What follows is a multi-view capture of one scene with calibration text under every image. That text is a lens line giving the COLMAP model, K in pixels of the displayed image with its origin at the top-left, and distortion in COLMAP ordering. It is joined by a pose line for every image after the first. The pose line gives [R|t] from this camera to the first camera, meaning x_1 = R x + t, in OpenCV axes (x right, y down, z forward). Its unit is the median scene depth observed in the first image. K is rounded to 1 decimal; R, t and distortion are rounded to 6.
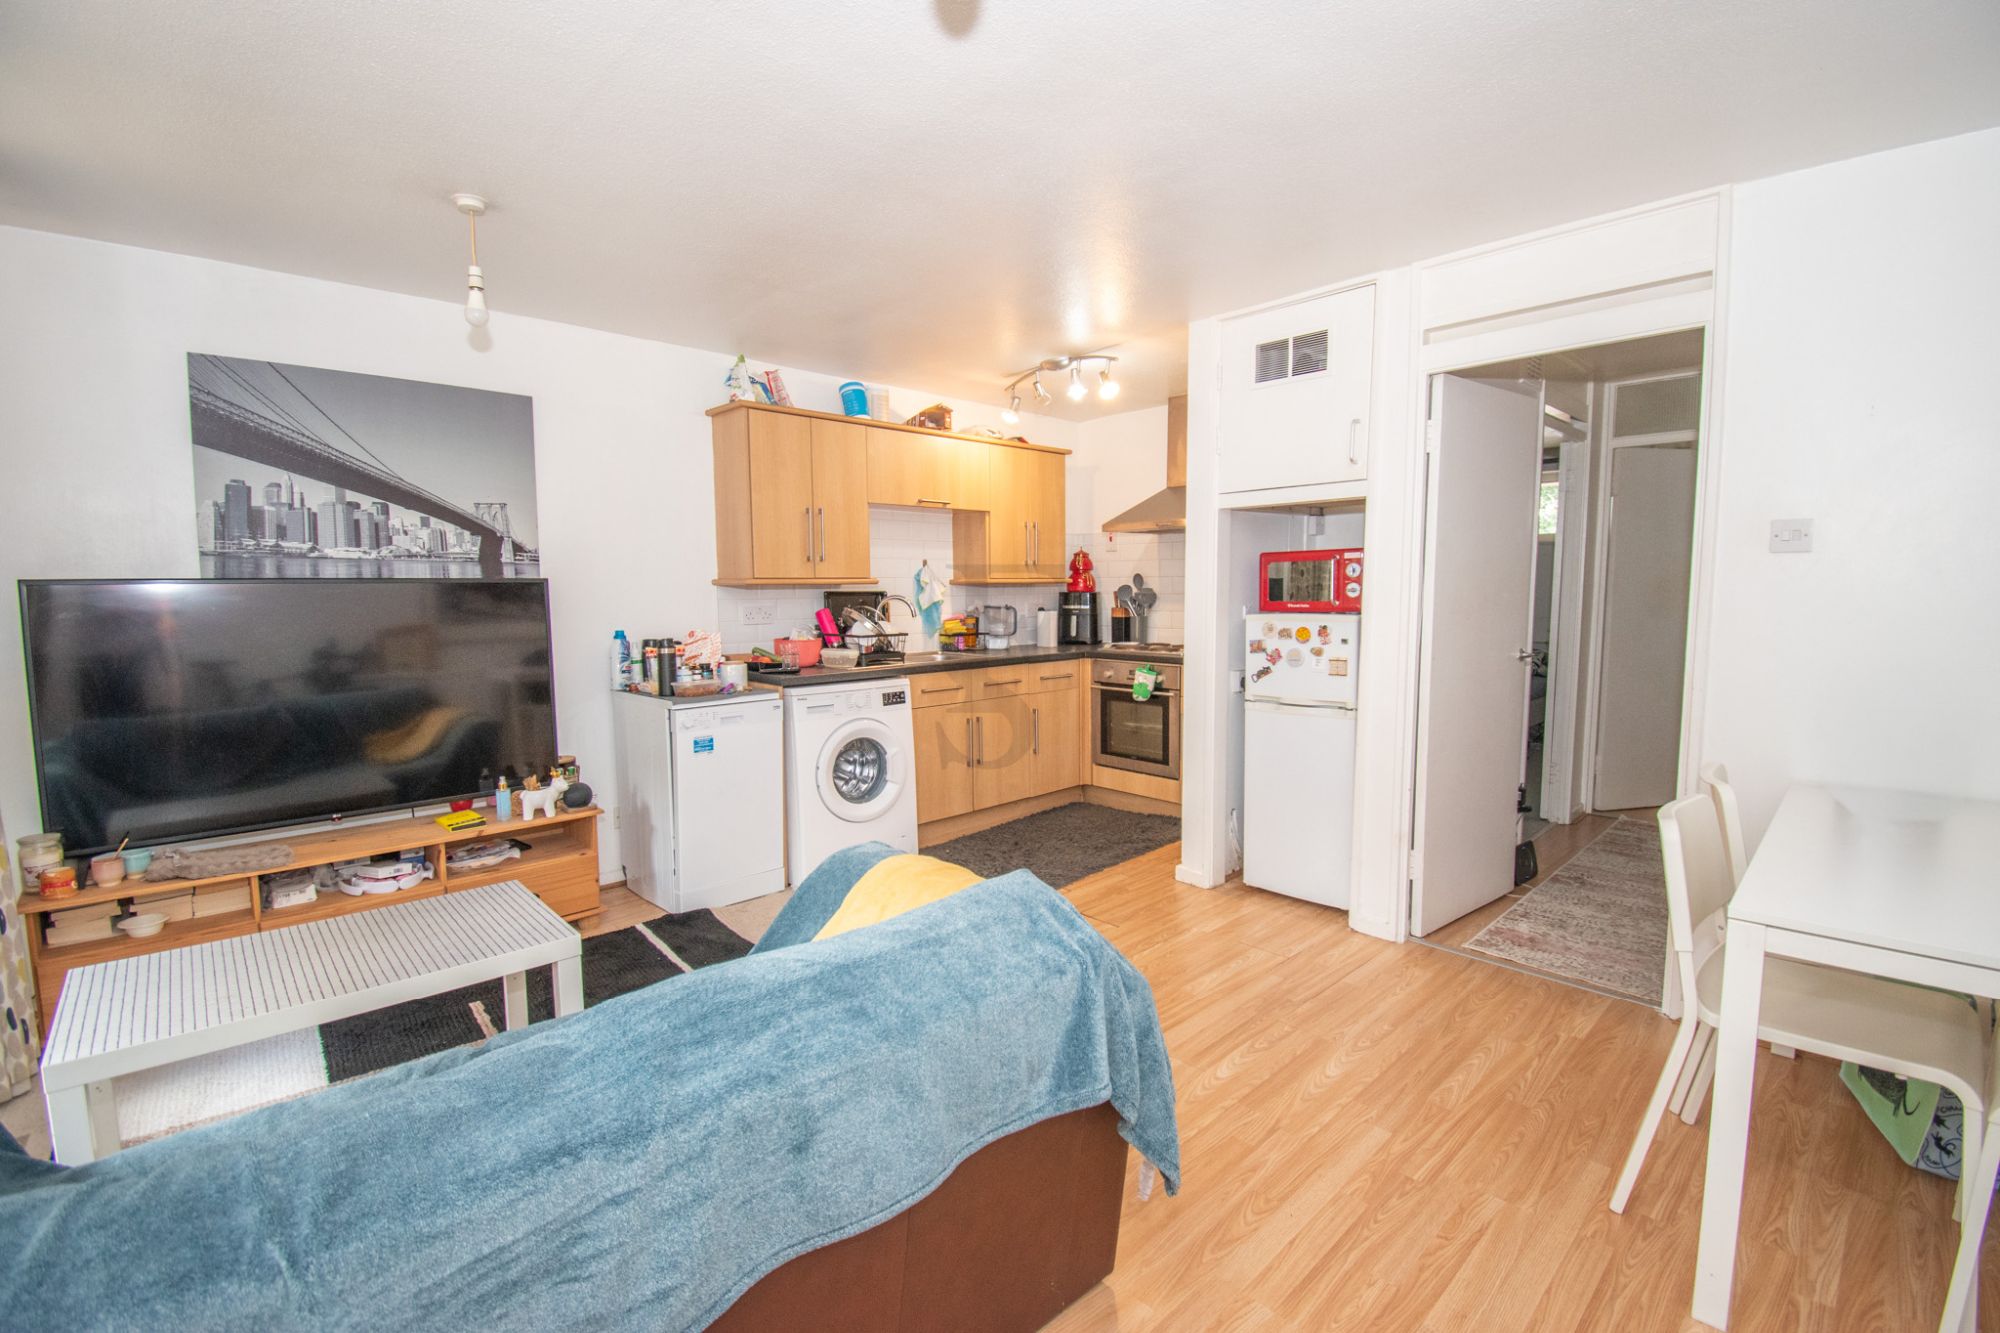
lens RADIAL K [[841.6, 0, 978.4], [0, 841.6, 662.1], [0, 0, 1]] dist [-0.000106, -0.014147]
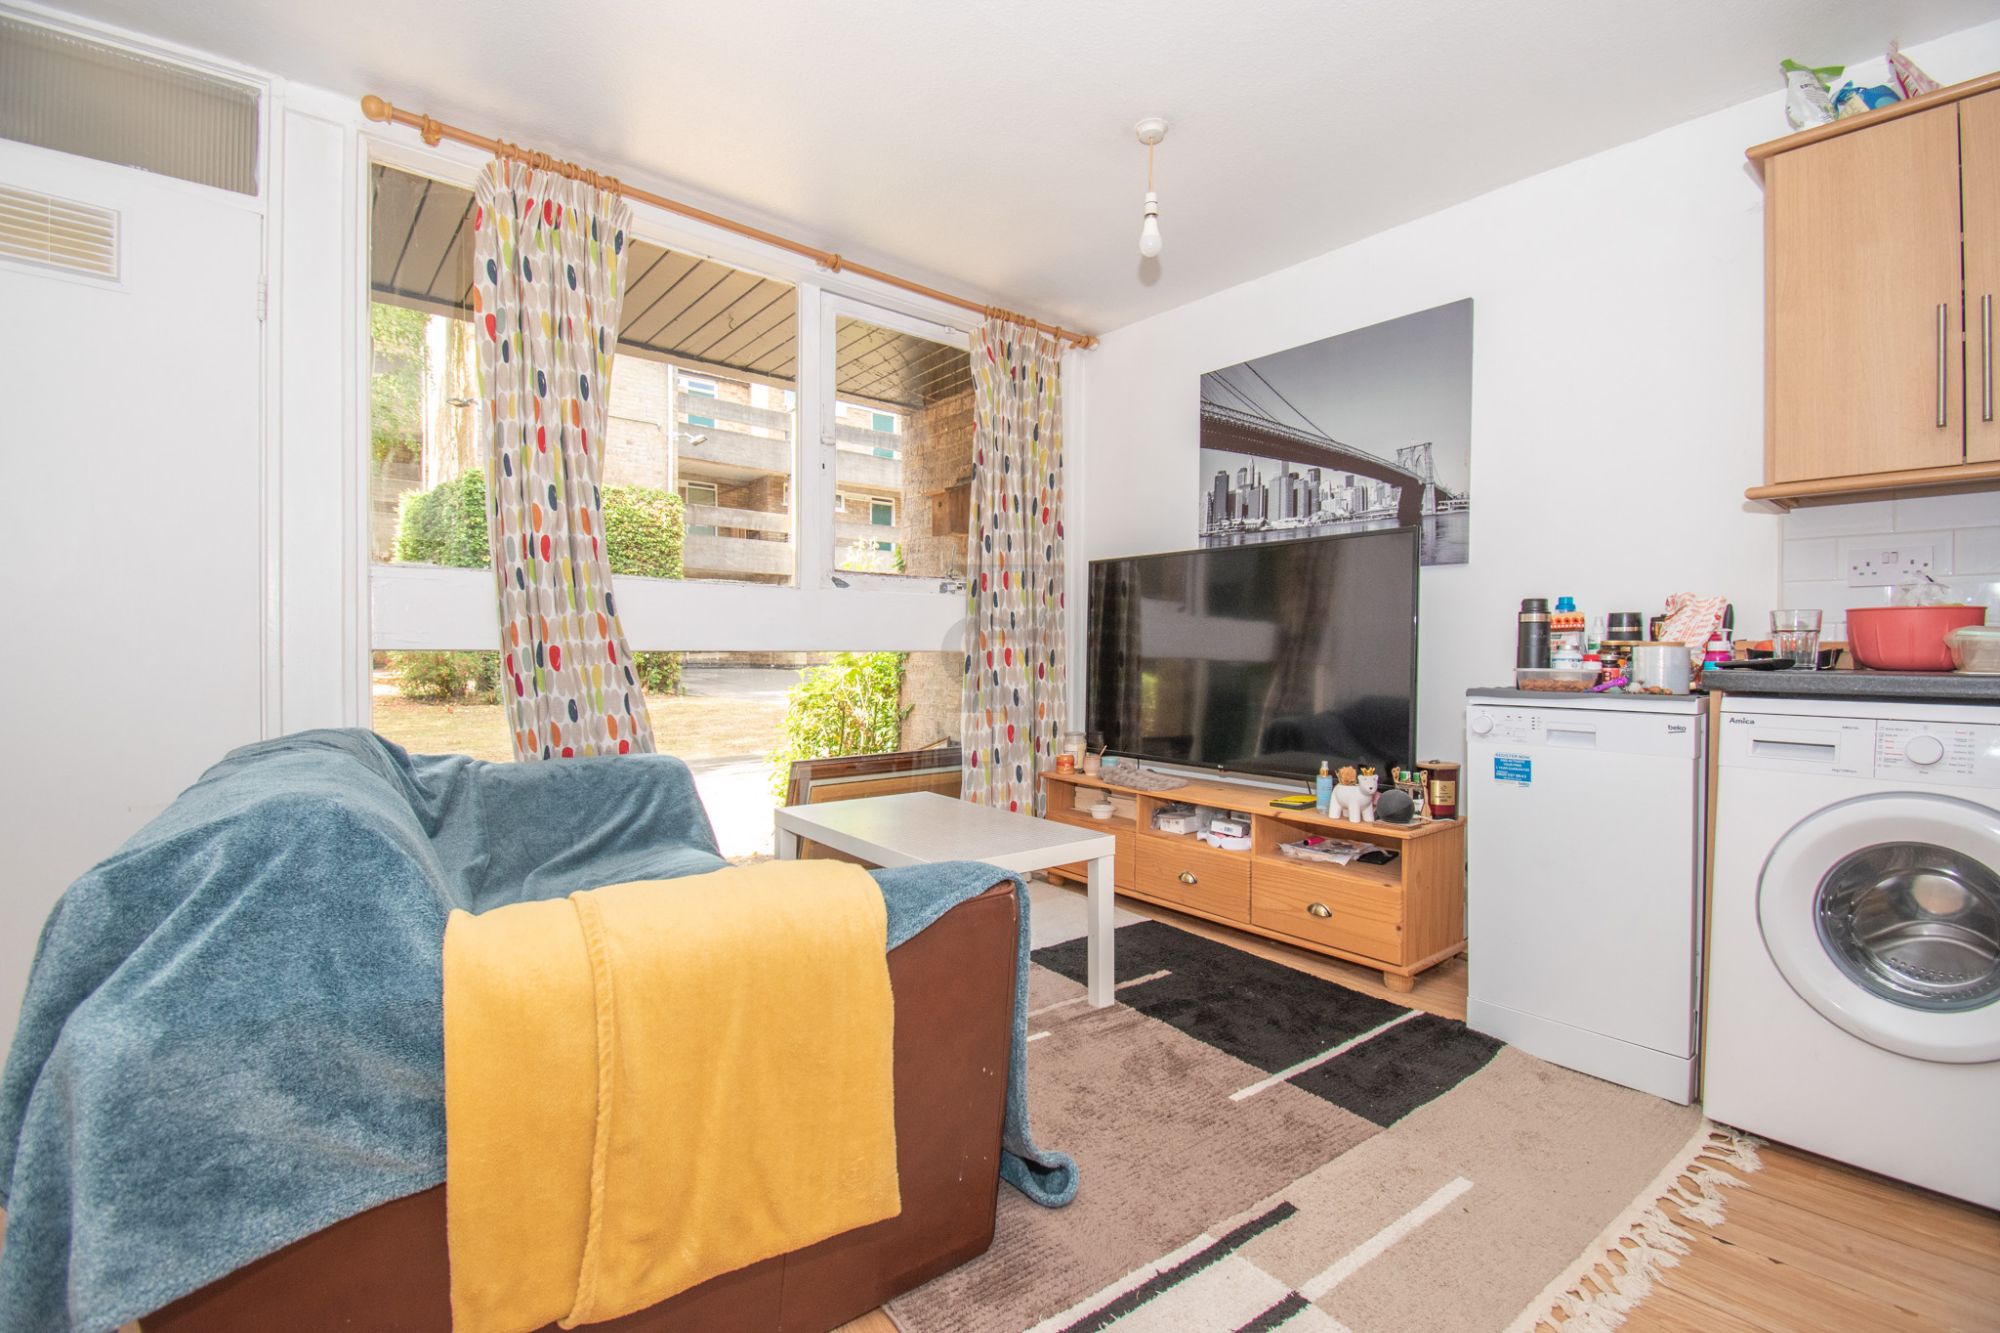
lens RADIAL K [[857.8, 0, 1037.1], [0, 857.8, 666.4], [0, 0, 1]] dist [0.000611, -0.023060]
pose [[-0.017683, 0.029266, -0.999415, 0.238031], [-0.088247, 0.995625, 0.030717, 0.030236], [0.995942, 0.088738, -0.015023, 0.548965]]
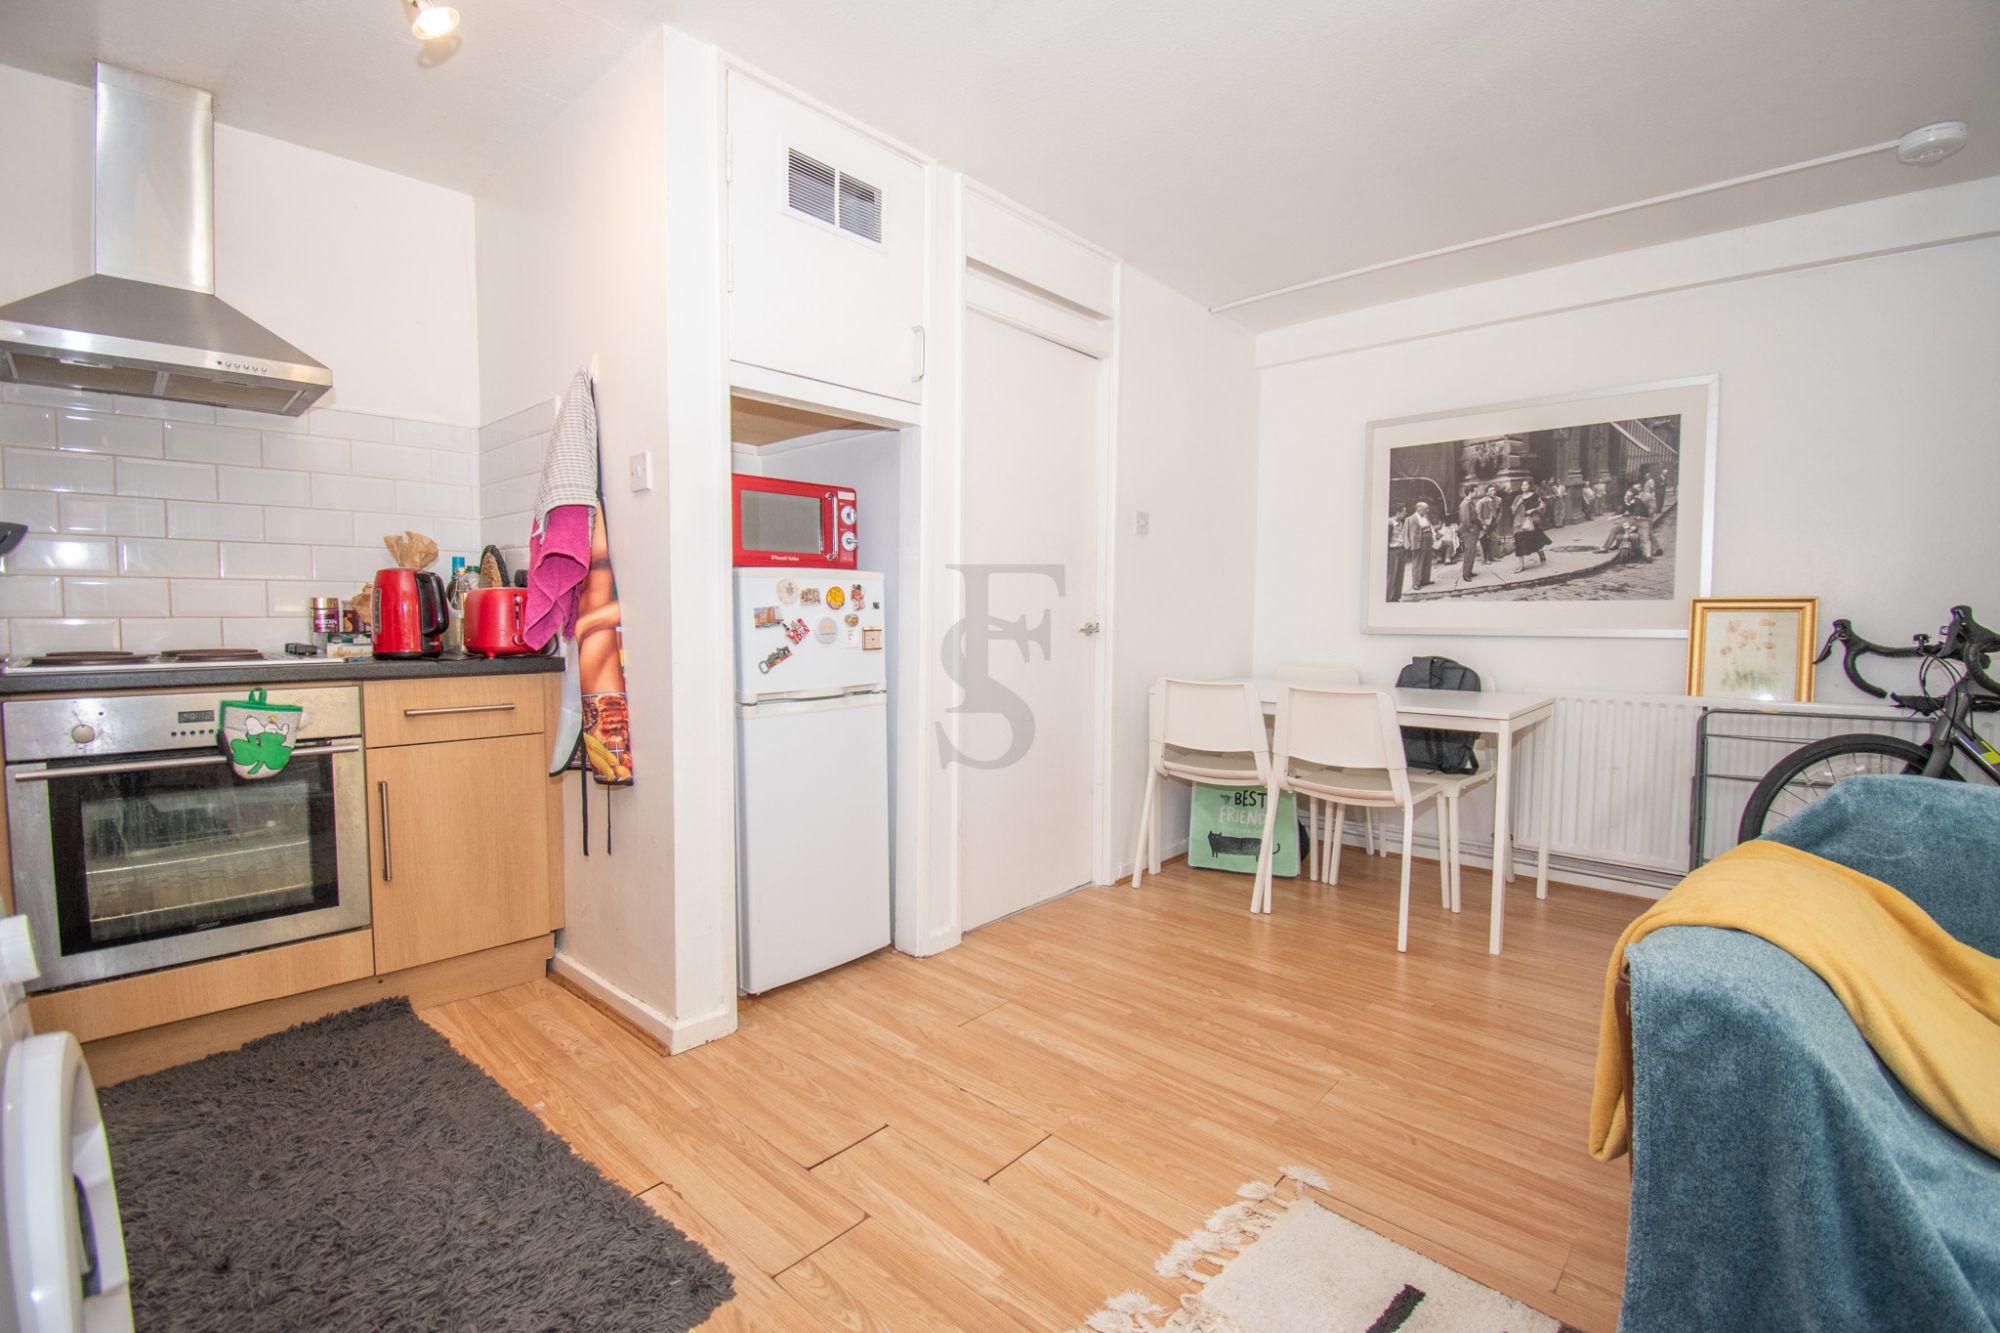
lens RADIAL K [[892.2, 0, 1000.0], [0, 892.2, 666.5], [0, 0, 1]] dist [0.001457, -0.017914]
pose [[-0.104243, -0.051345, 0.993226, -0.312484], [0.077462, 0.995214, 0.059577, -0.006974], [-0.991531, 0.083148, -0.099767, 0.755474]]
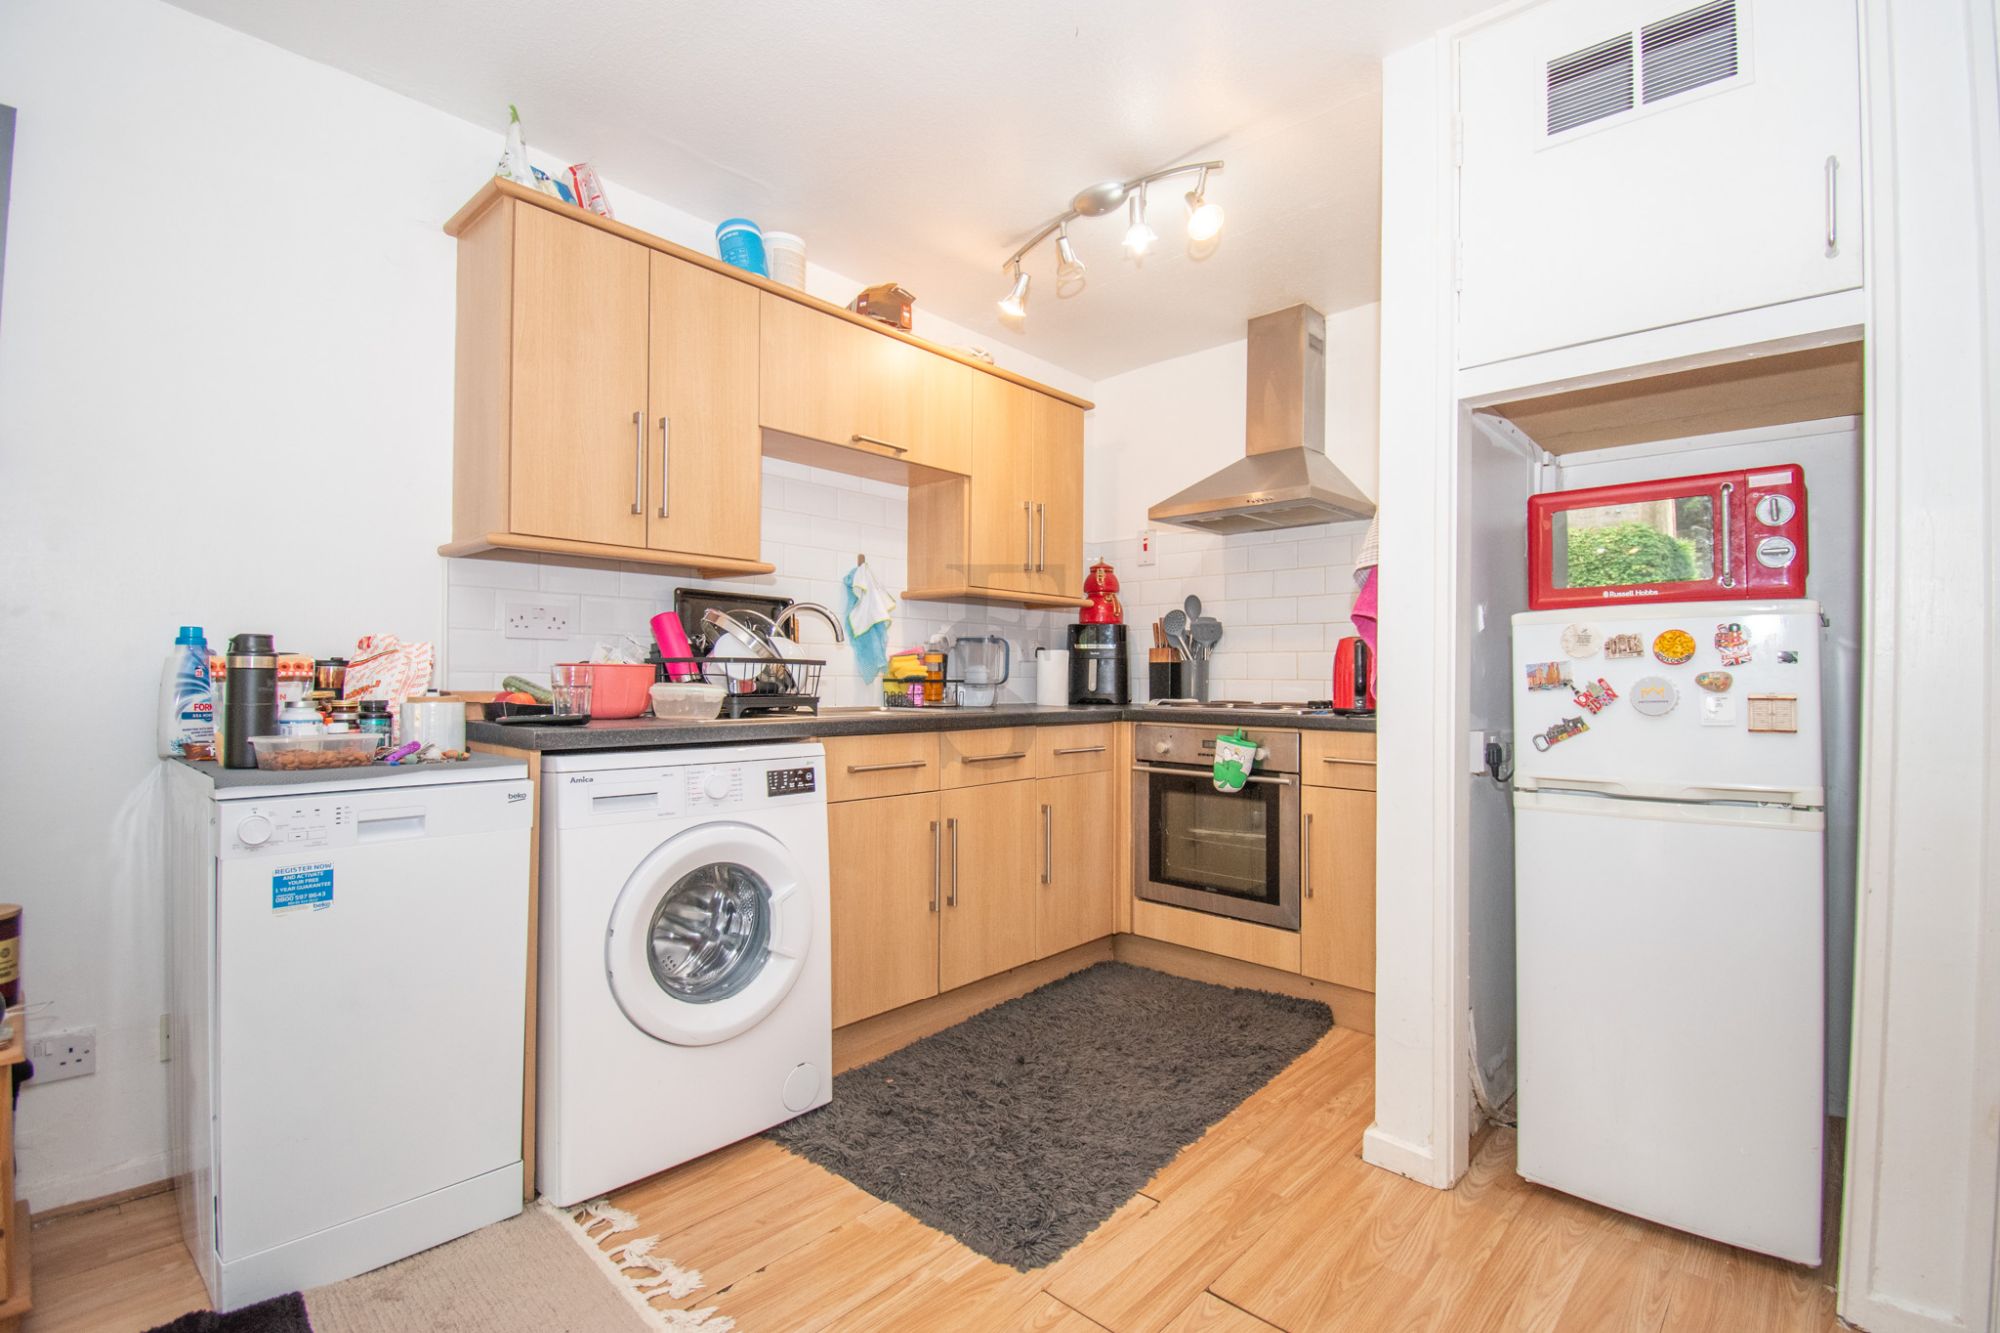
lens RADIAL K [[892.2, 0, 1000.0], [0, 892.2, 666.5], [0, 0, 1]] dist [0.001457, -0.017914]
pose [[0.995931, 0.019703, 0.087934, -0.023497], [-0.011041, 0.995132, -0.097930, 0.024513], [-0.089435, 0.096561, 0.991301, 0.438740]]
